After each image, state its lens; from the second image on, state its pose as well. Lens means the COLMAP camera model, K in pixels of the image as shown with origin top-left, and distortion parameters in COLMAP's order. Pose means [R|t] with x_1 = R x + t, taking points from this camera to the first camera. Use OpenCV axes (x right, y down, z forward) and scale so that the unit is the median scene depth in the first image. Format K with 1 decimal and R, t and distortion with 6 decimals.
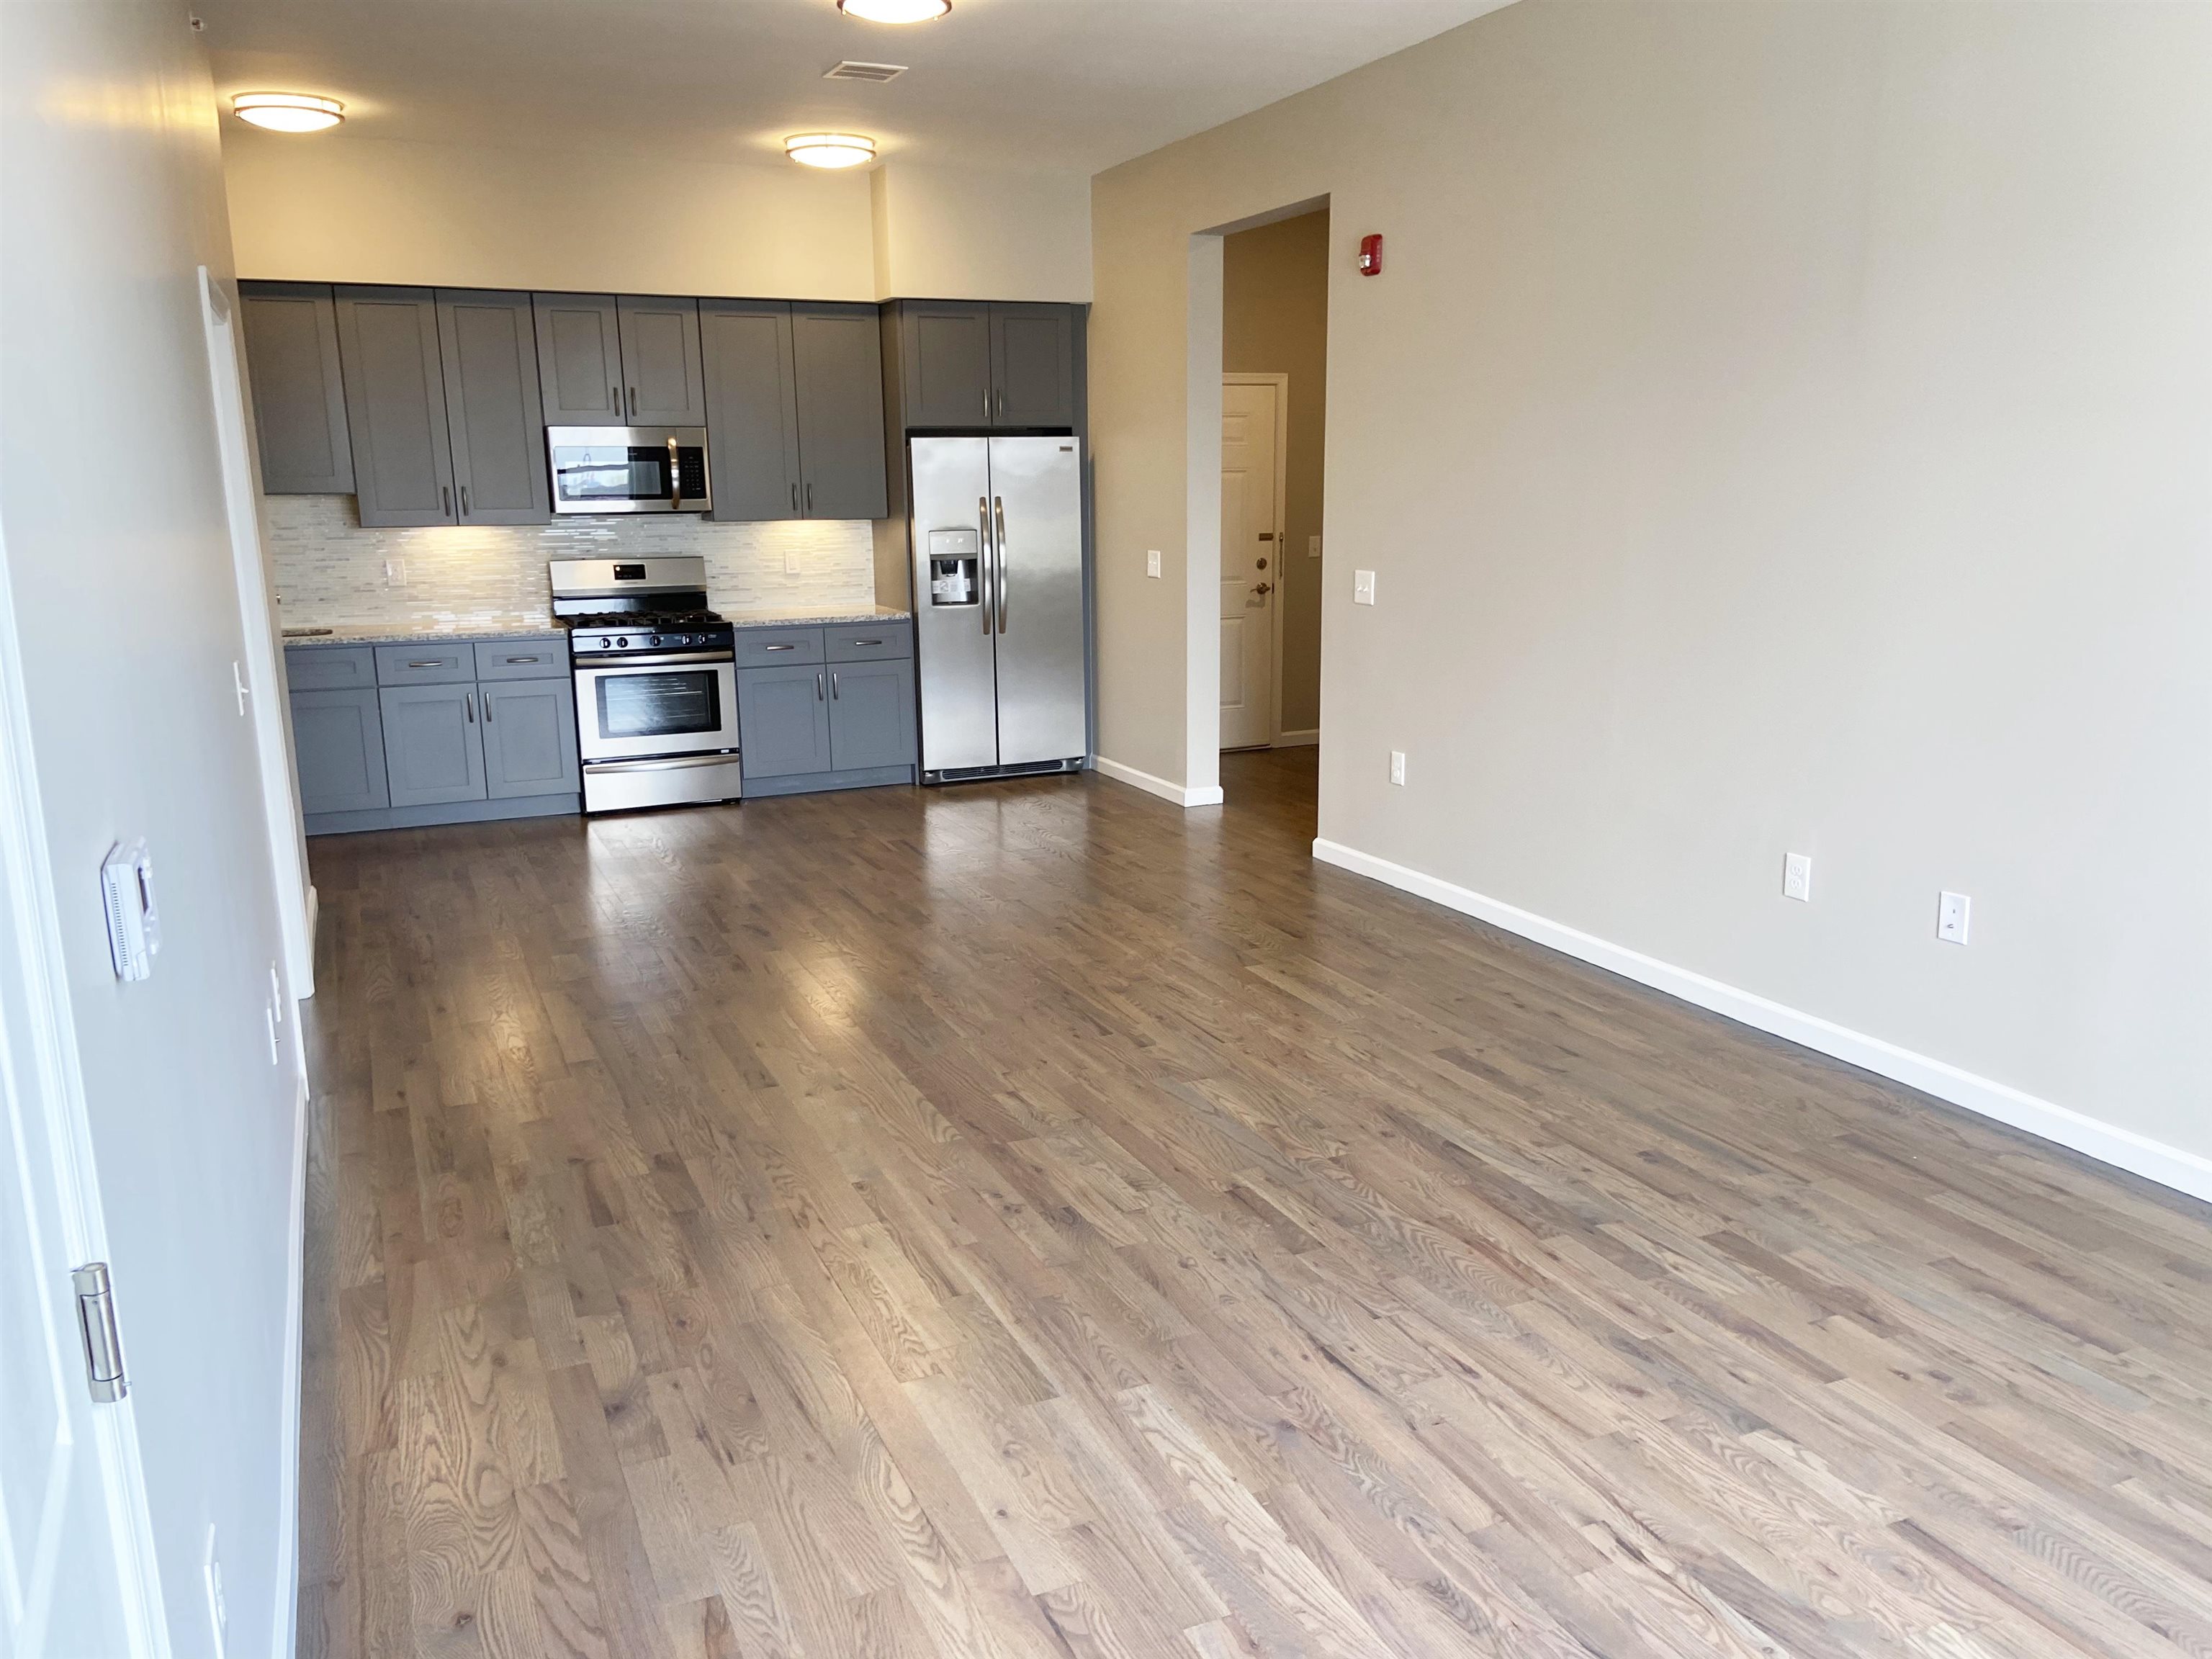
lens RADIAL K [[1660.5, 0, 1091.0], [0, 1660.5, 822.8], [0, 0, 1]] dist [0.117571, -0.152369]
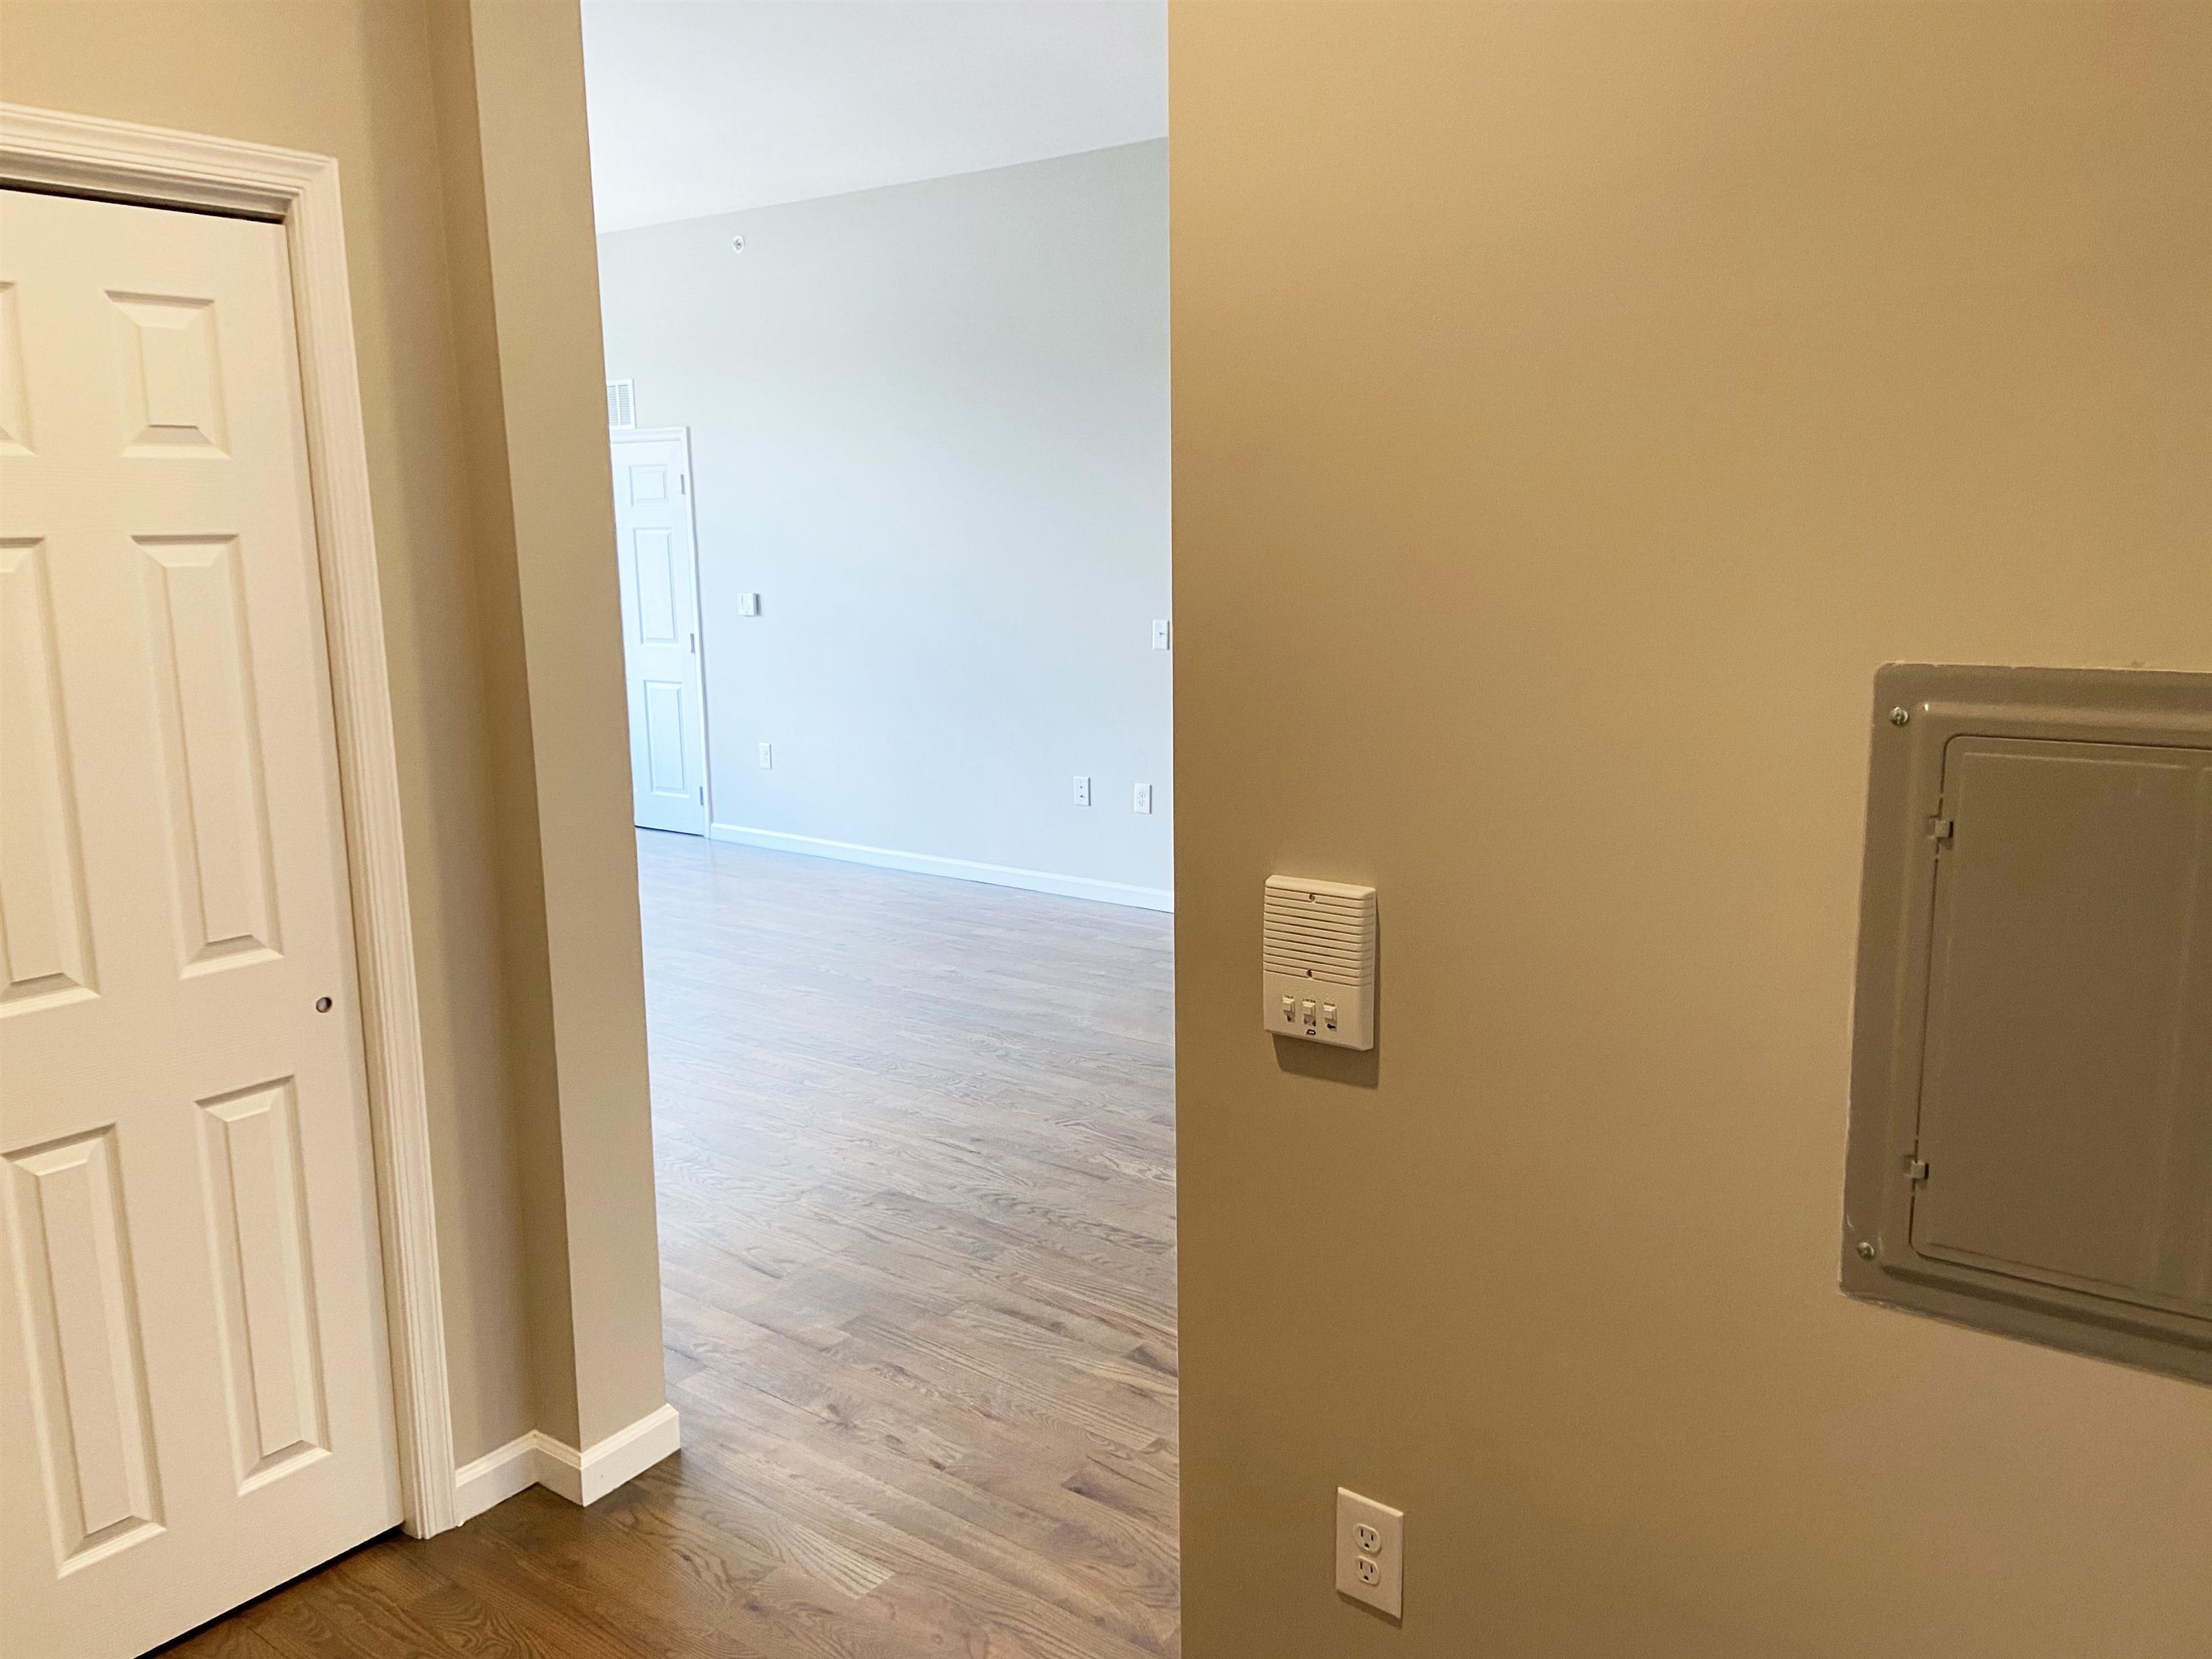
lens RADIAL K [[1661.5, 0, 1111.2], [0, 1661.5, 803.7], [0, 0, 1]] dist [0.127754, -0.159541]
pose [[-0.872725, 0.102041, -0.477430, 0.309315], [-0.080352, 0.934557, 0.346622, -0.389979], [0.481555, 0.340868, -0.807412, 1.840407]]
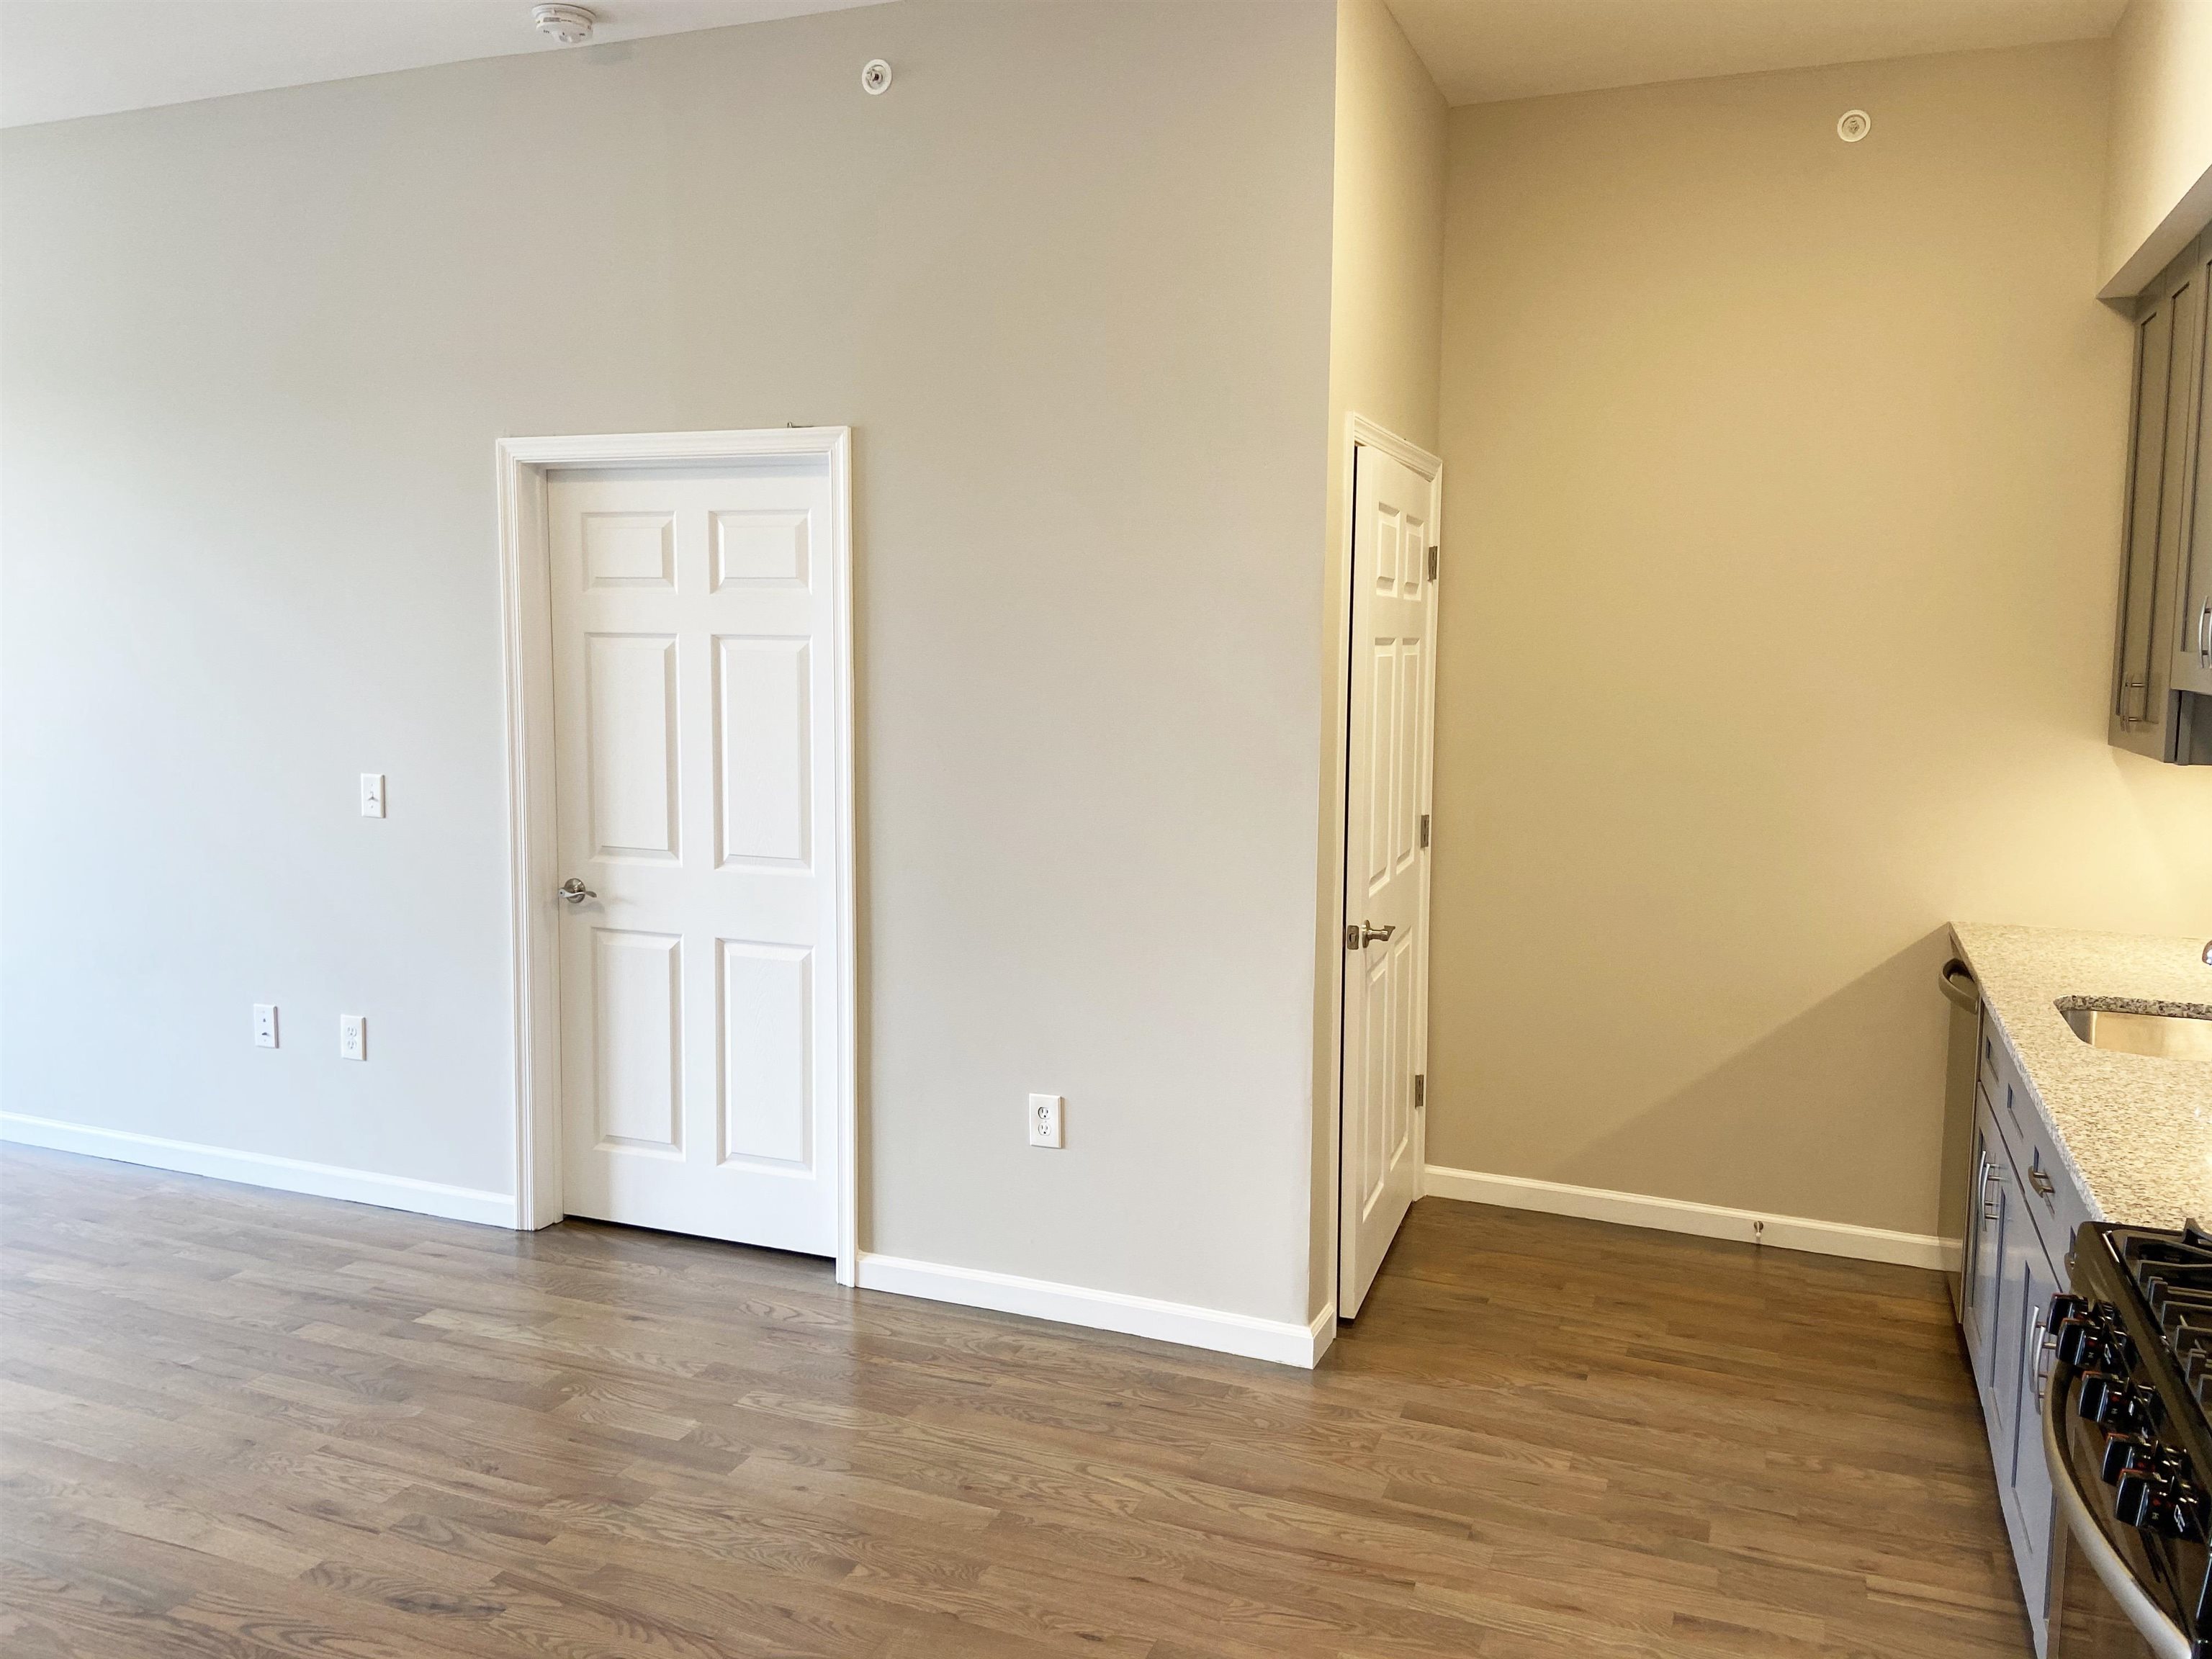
lens RADIAL K [[1661.5, 0, 1111.2], [0, 1661.5, 803.7], [0, 0, 1]] dist [0.127754, -0.159541]
pose [[-0.718669, 0.074524, -0.691347, -0.029145], [-0.146930, 0.955516, 0.255737, -0.345297], [0.679652, 0.285370, -0.675750, 1.625756]]
